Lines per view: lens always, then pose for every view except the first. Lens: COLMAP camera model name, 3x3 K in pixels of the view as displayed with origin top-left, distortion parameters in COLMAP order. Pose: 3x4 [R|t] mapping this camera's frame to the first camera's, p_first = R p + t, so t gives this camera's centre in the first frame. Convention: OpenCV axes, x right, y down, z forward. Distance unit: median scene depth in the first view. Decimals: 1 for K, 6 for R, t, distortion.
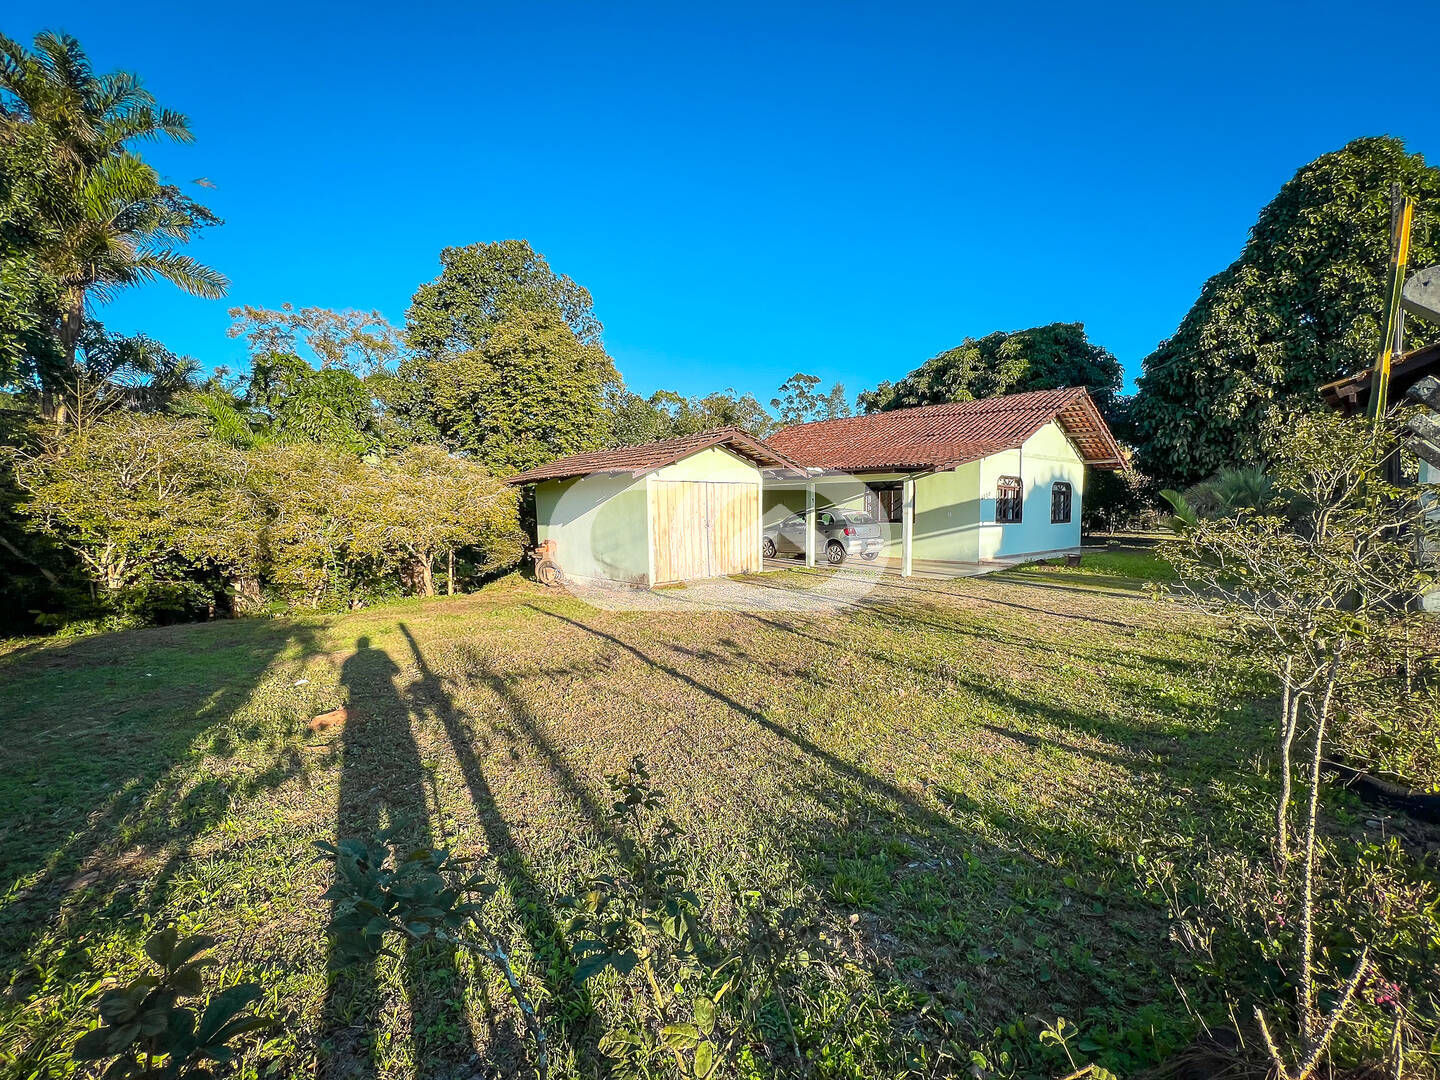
lens RADIAL K [[592.4, 0, 720.0], [0, 592.4, 540.0], [0, 0, 1]] dist [-0.001419, -0.000061]
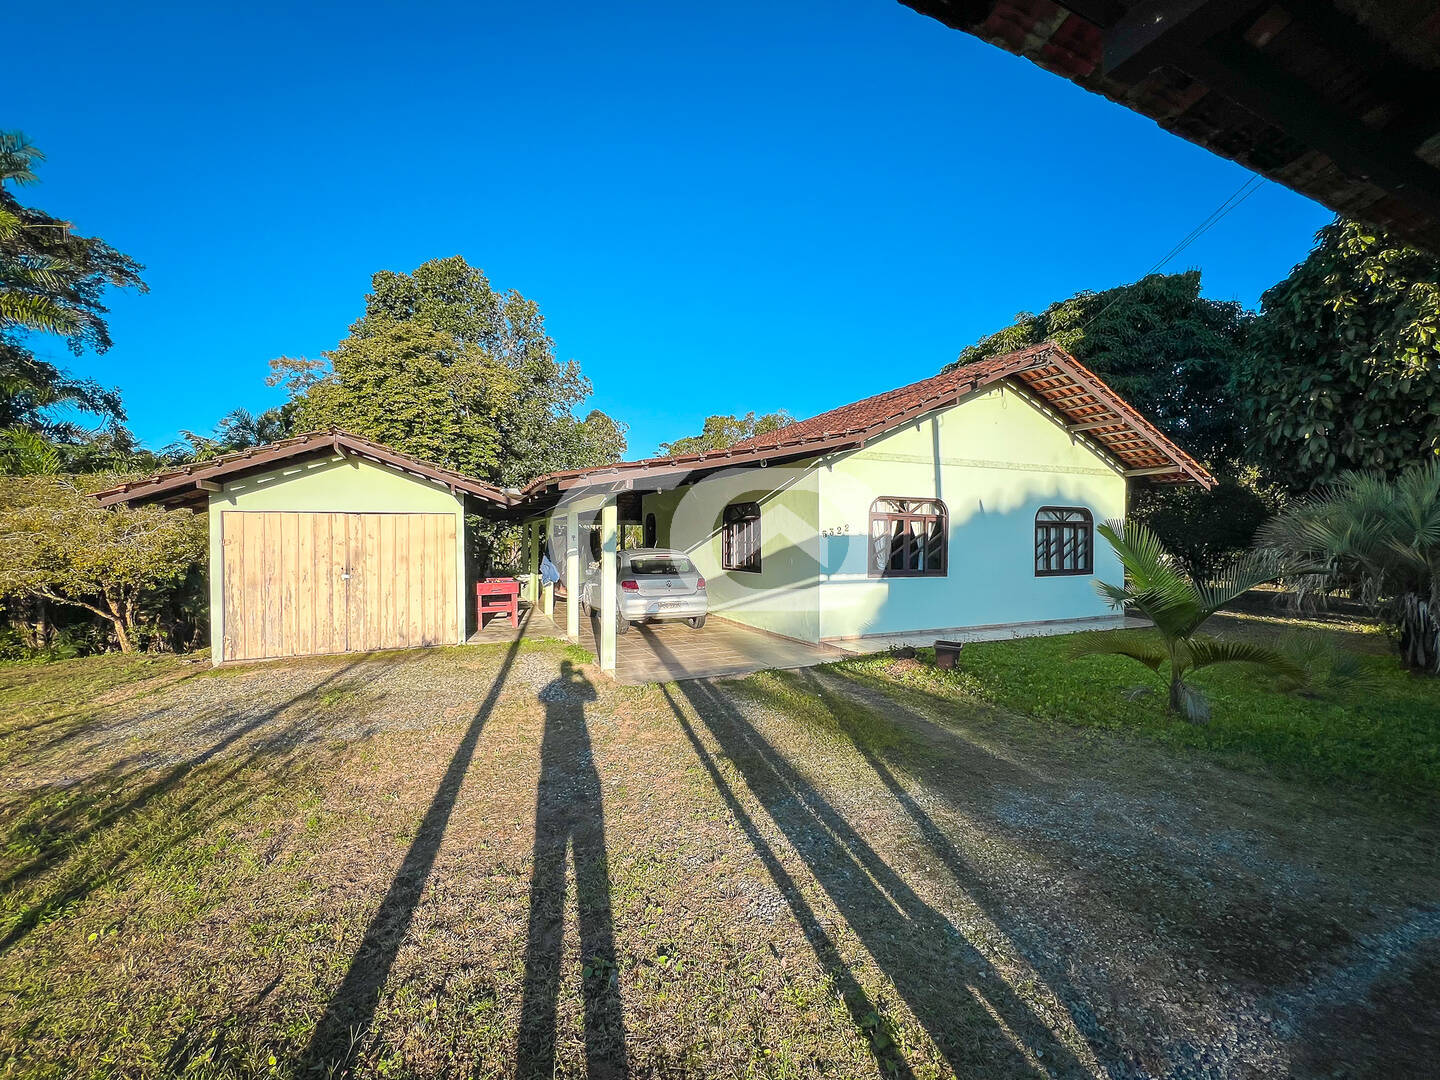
lens RADIAL K [[587.5, 0, 720.0], [0, 587.5, 540.0], [0, 0, 1]] dist [-0.001237, -0.000319]
pose [[0.956071, 0.002455, -0.293126, 0.439483], [-0.019194, 0.998343, -0.054242, -0.026769], [0.292507, 0.057485, 0.954534, 0.348325]]
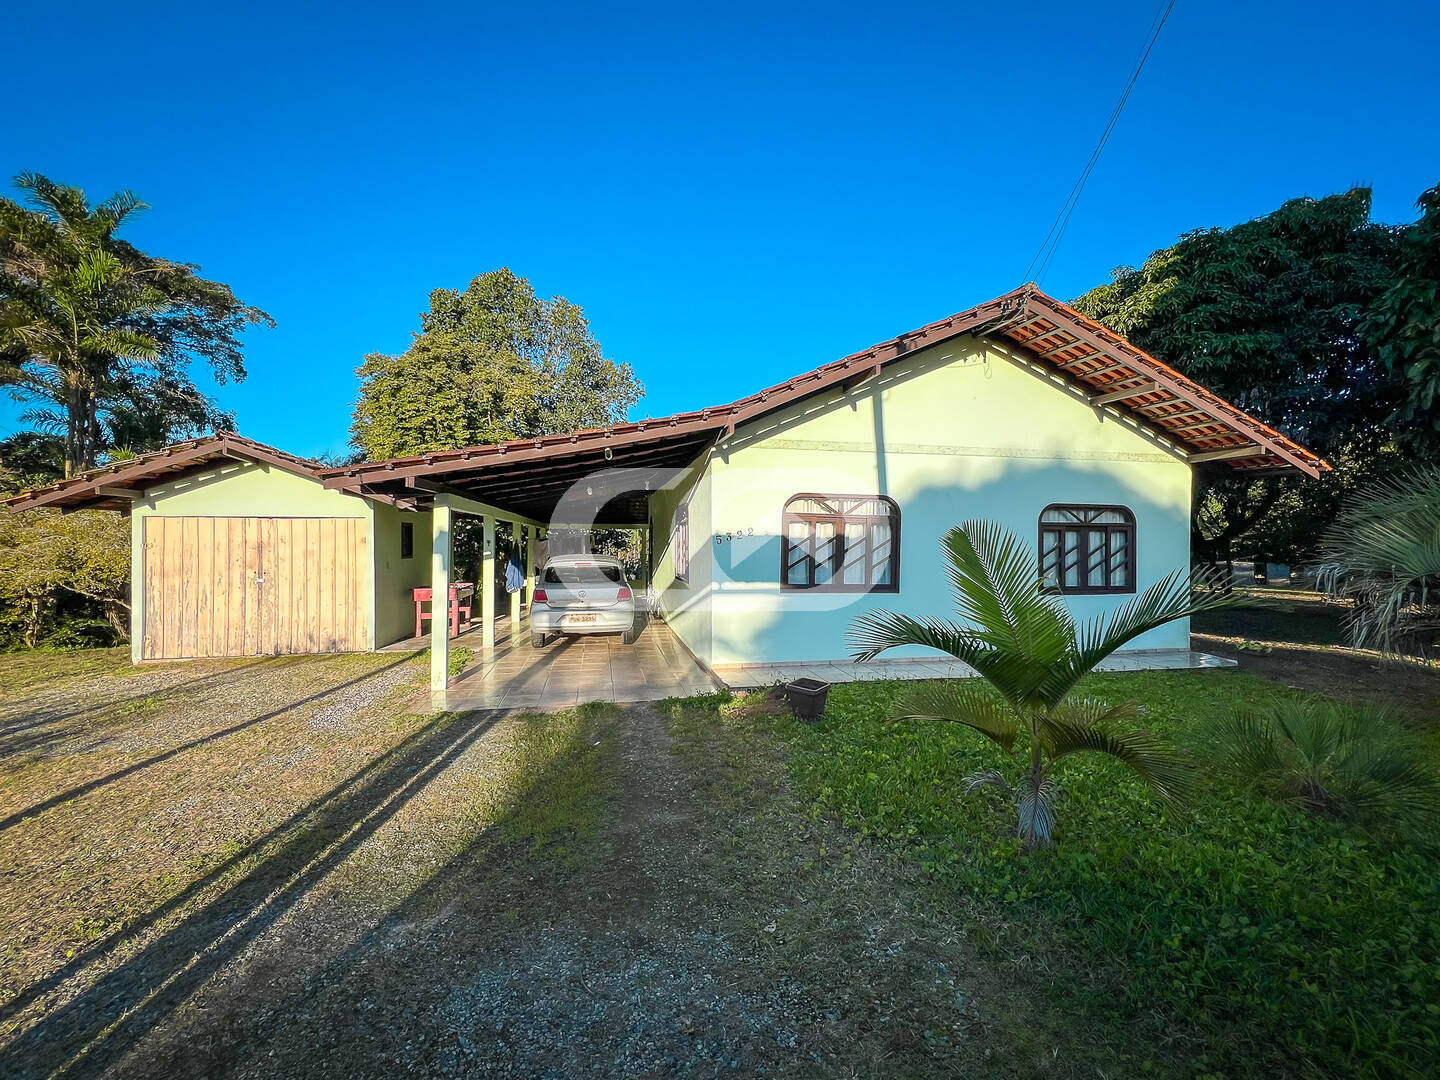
lens RADIAL K [[592.4, 0, 720.0], [0, 592.4, 540.0], [0, 0, 1]] dist [-0.001419, -0.000061]
pose [[0.868272, 0.002379, -0.496082, 0.586107], [-0.034955, 0.997796, -0.056396, -0.036569], [0.494855, 0.066308, 0.866442, 0.489351]]
